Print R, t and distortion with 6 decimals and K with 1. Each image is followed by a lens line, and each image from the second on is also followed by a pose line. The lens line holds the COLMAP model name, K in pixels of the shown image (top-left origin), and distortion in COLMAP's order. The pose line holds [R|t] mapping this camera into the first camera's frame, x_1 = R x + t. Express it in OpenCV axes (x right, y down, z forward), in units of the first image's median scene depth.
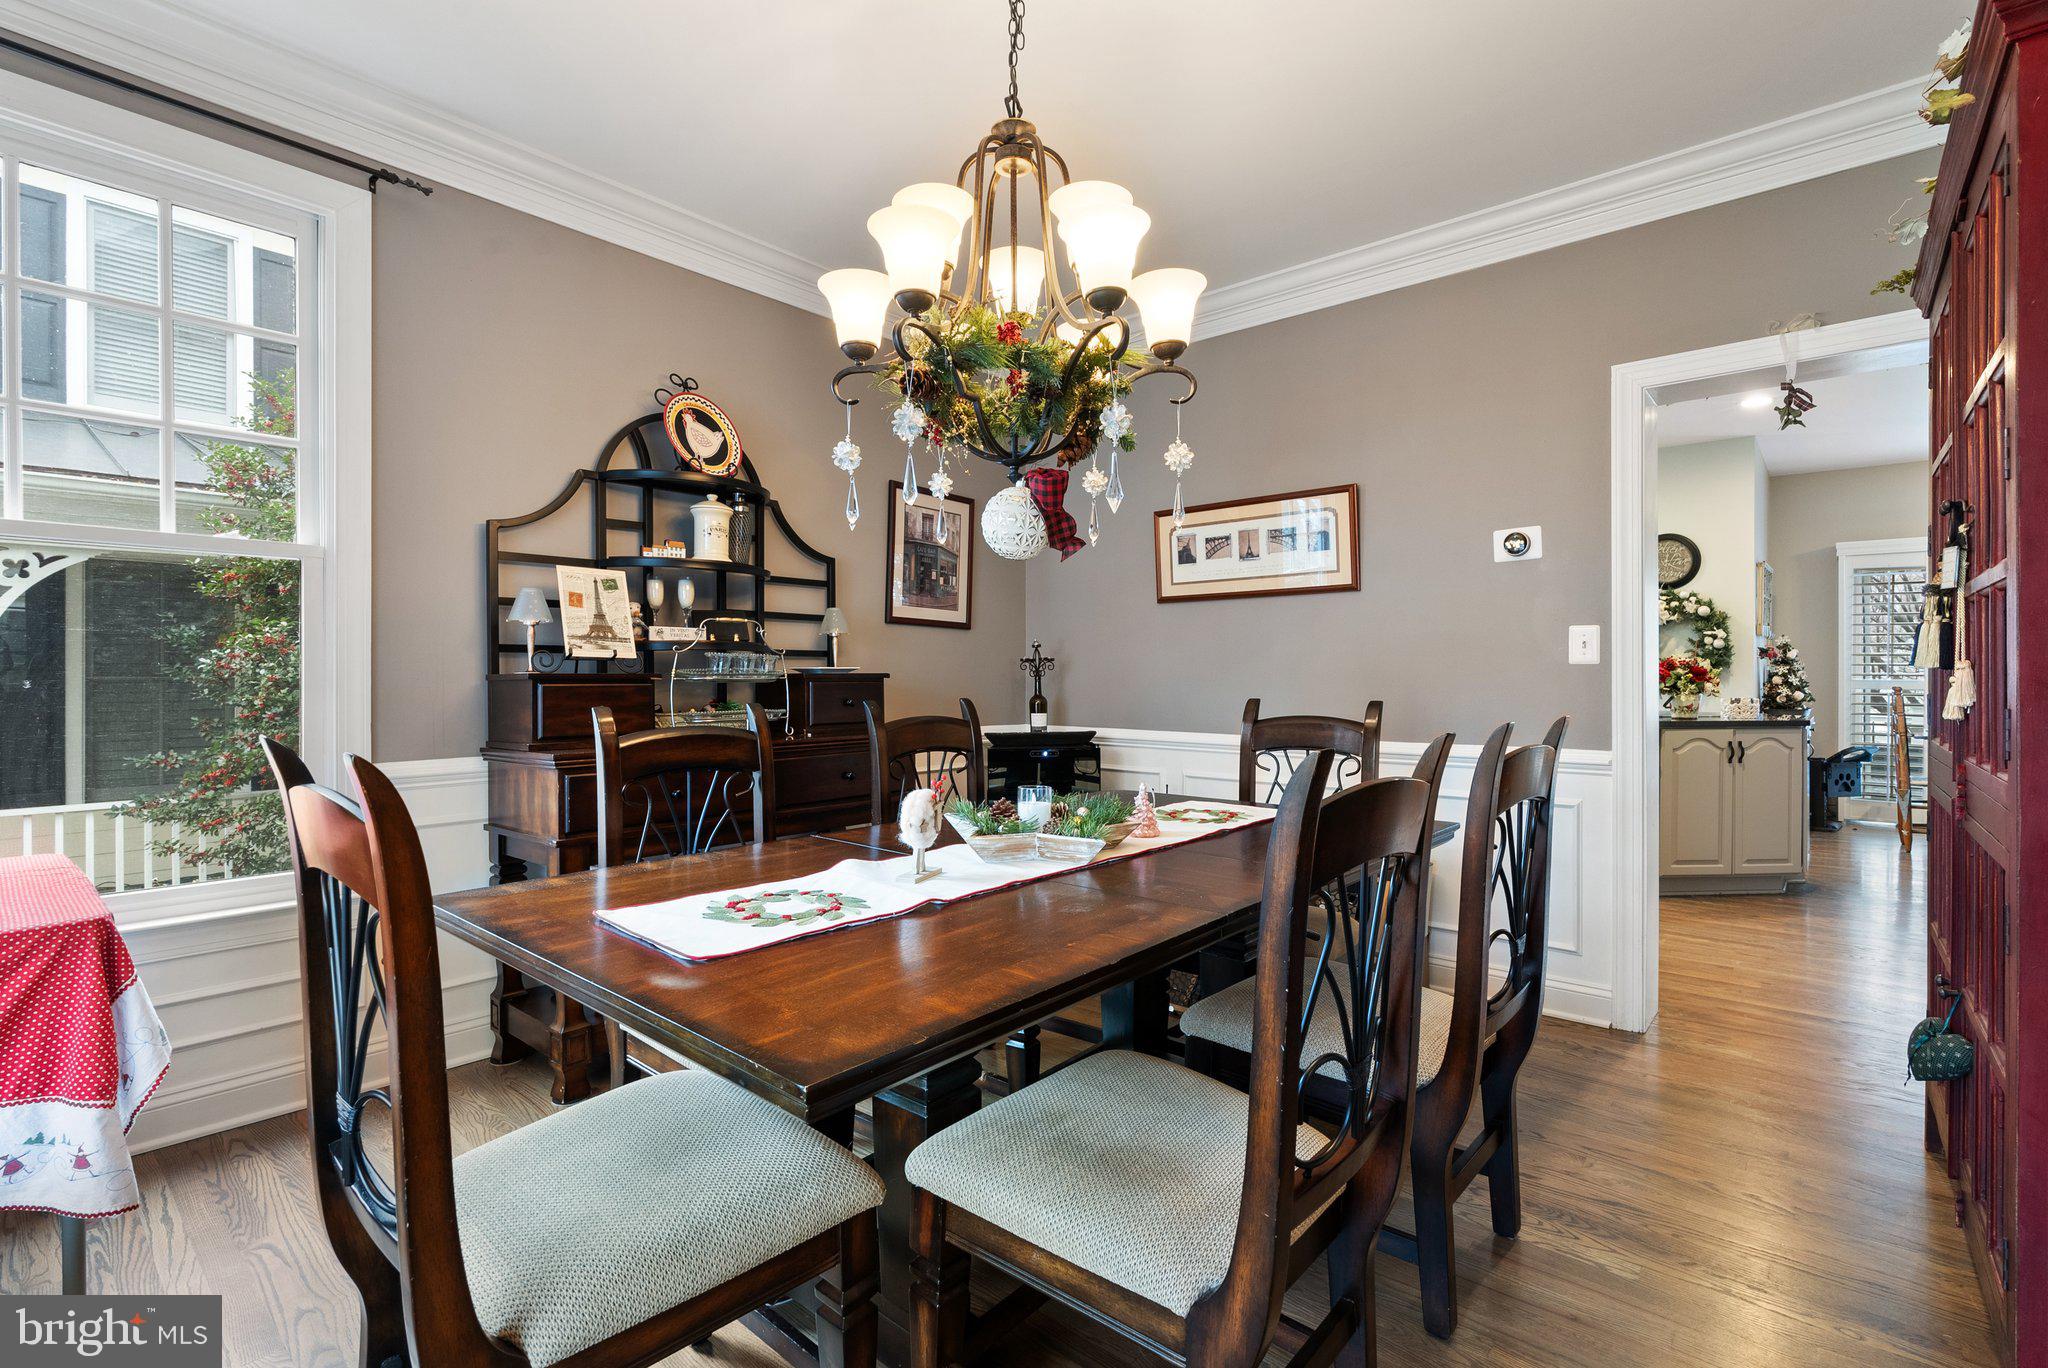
lens RADIAL K [[935.4, 0, 1034.4], [0, 935.4, 679.7], [0, 0, 1]] dist [-0.005466, 0.000760]
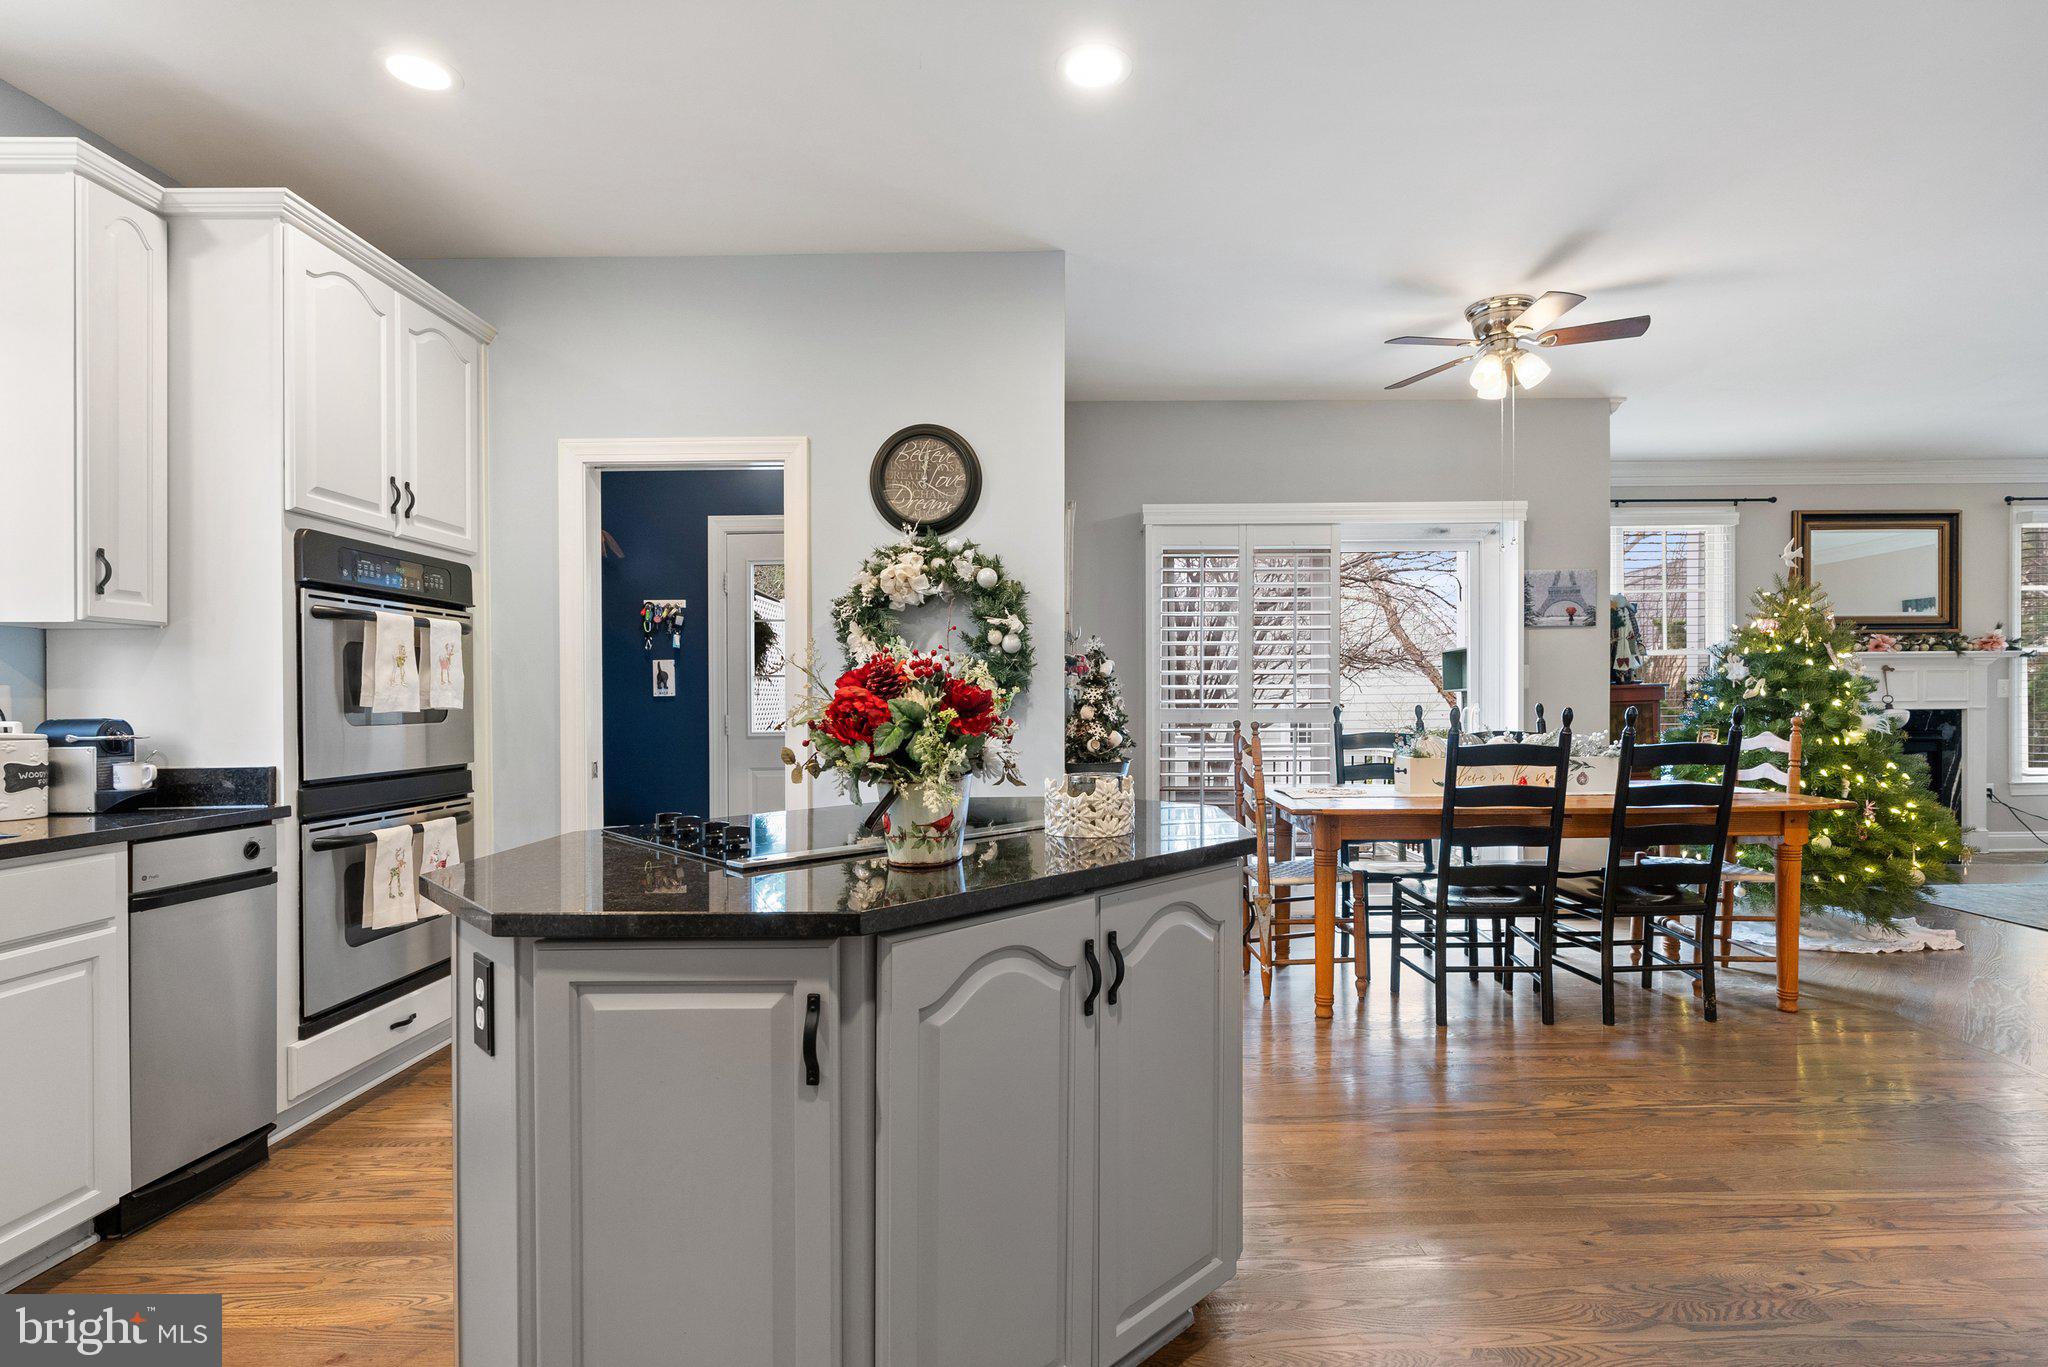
lens RADIAL K [[989.8, 0, 1056.7], [0, 989.8, 718.4], [0, 0, 1]] dist [-0.011652, 0.005560]
pose [[0.758713, -0.014797, 0.651257, 0.390155], [0.007026, 0.999870, 0.014532, -0.005200], [-0.651387, -0.006450, 0.758718, 0.559847]]
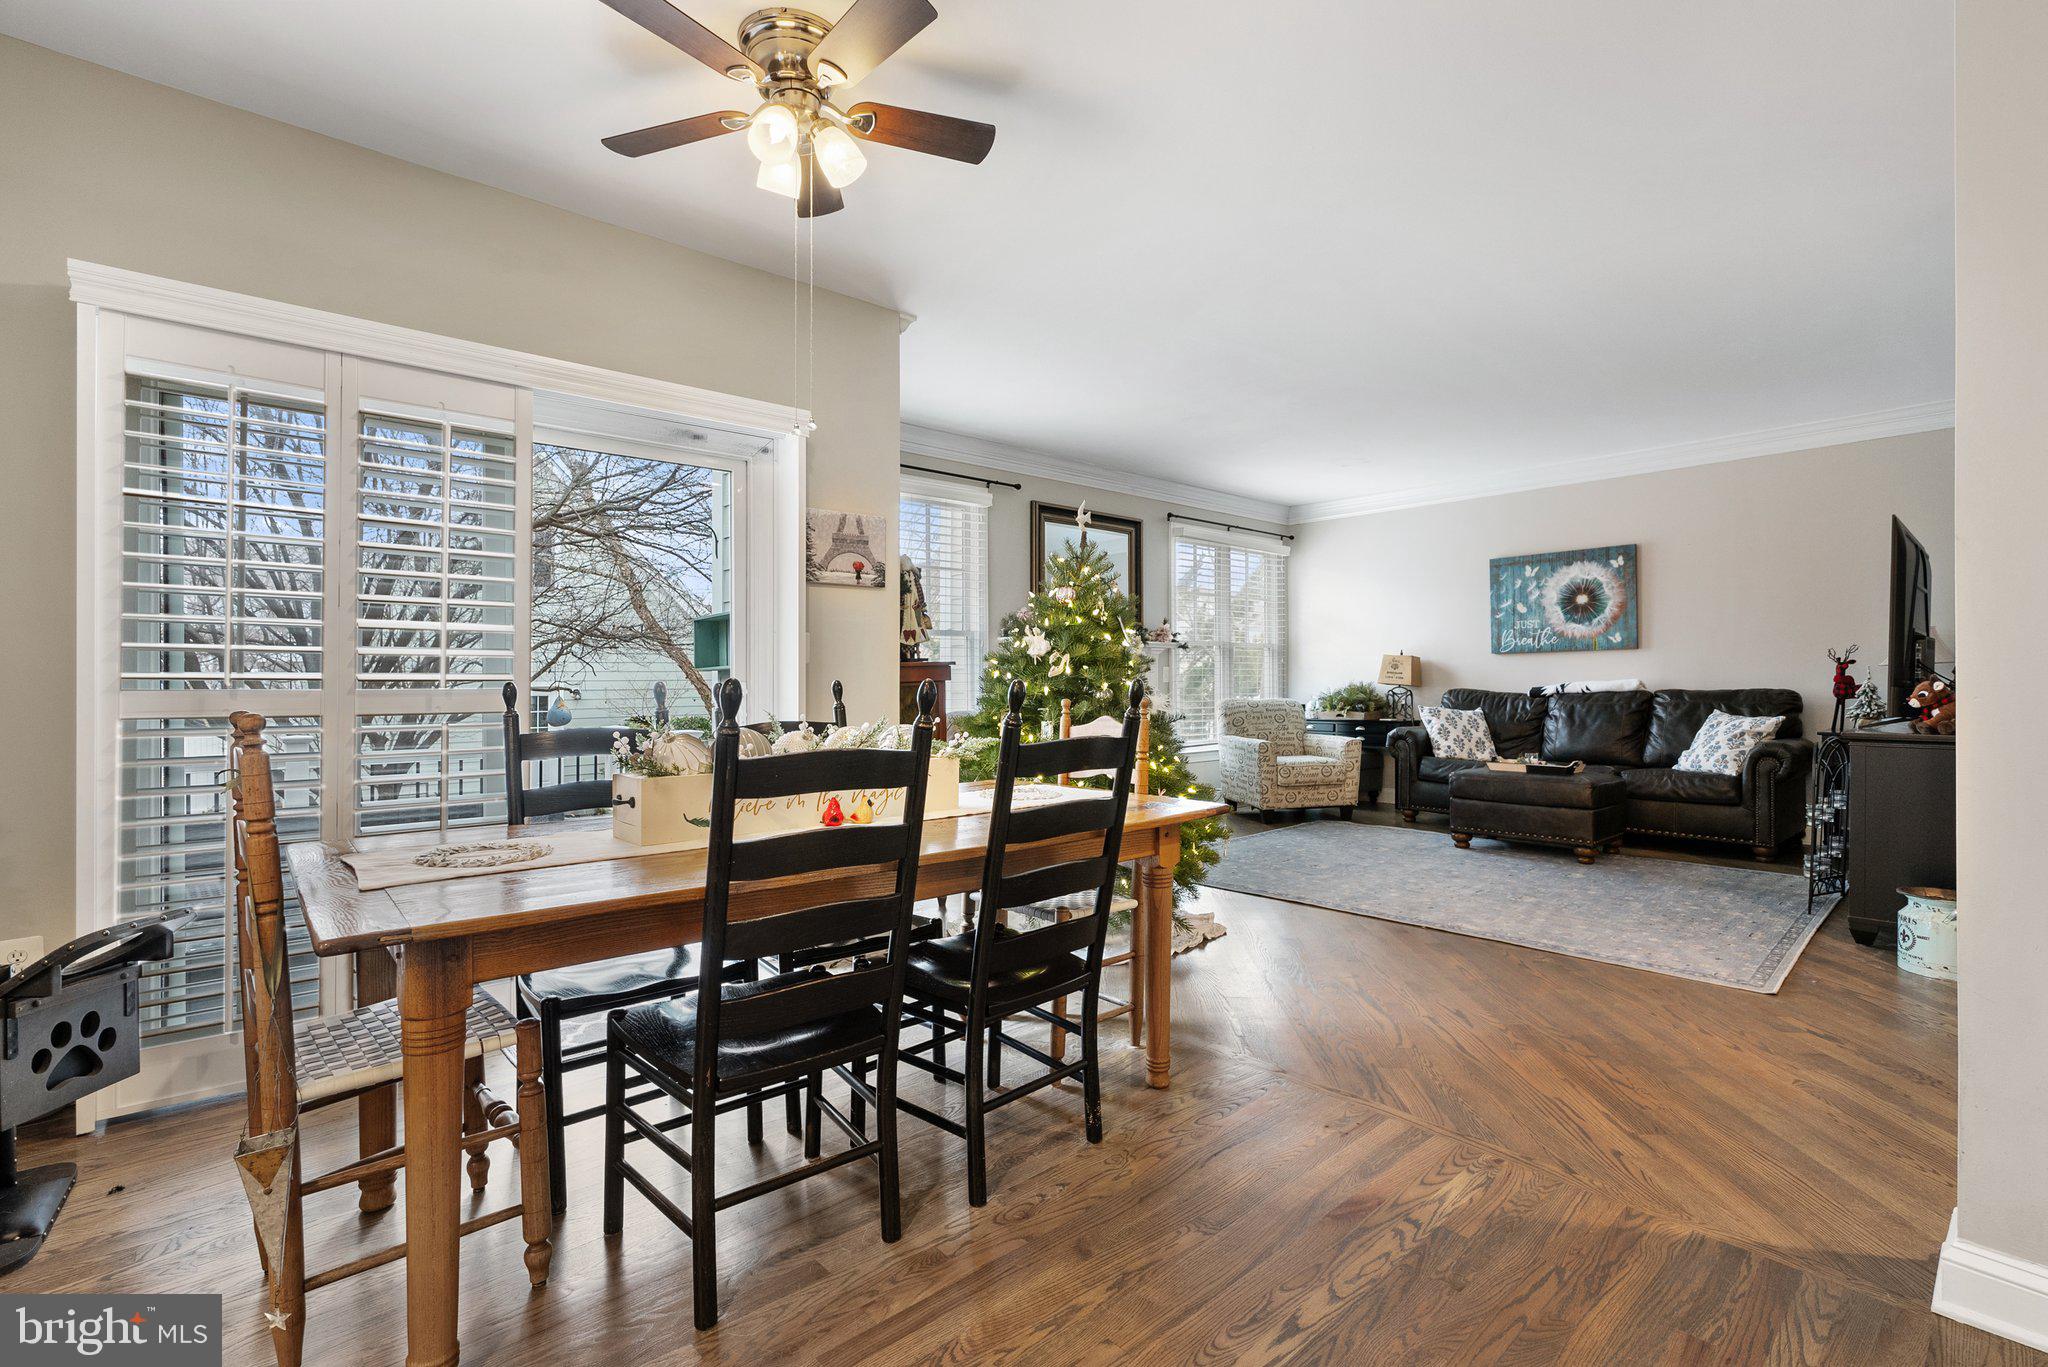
lens RADIAL K [[935.4, 0, 1035.6], [0, 935.4, 674.4], [0, 0, 1]] dist [-0.005466, 0.000760]
pose [[0.132411, 0.014948, 0.991082, 0.661151], [0.007464, 0.999843, -0.016077, 0.001680], [-0.991167, 0.009526, 0.132278, 0.709443]]
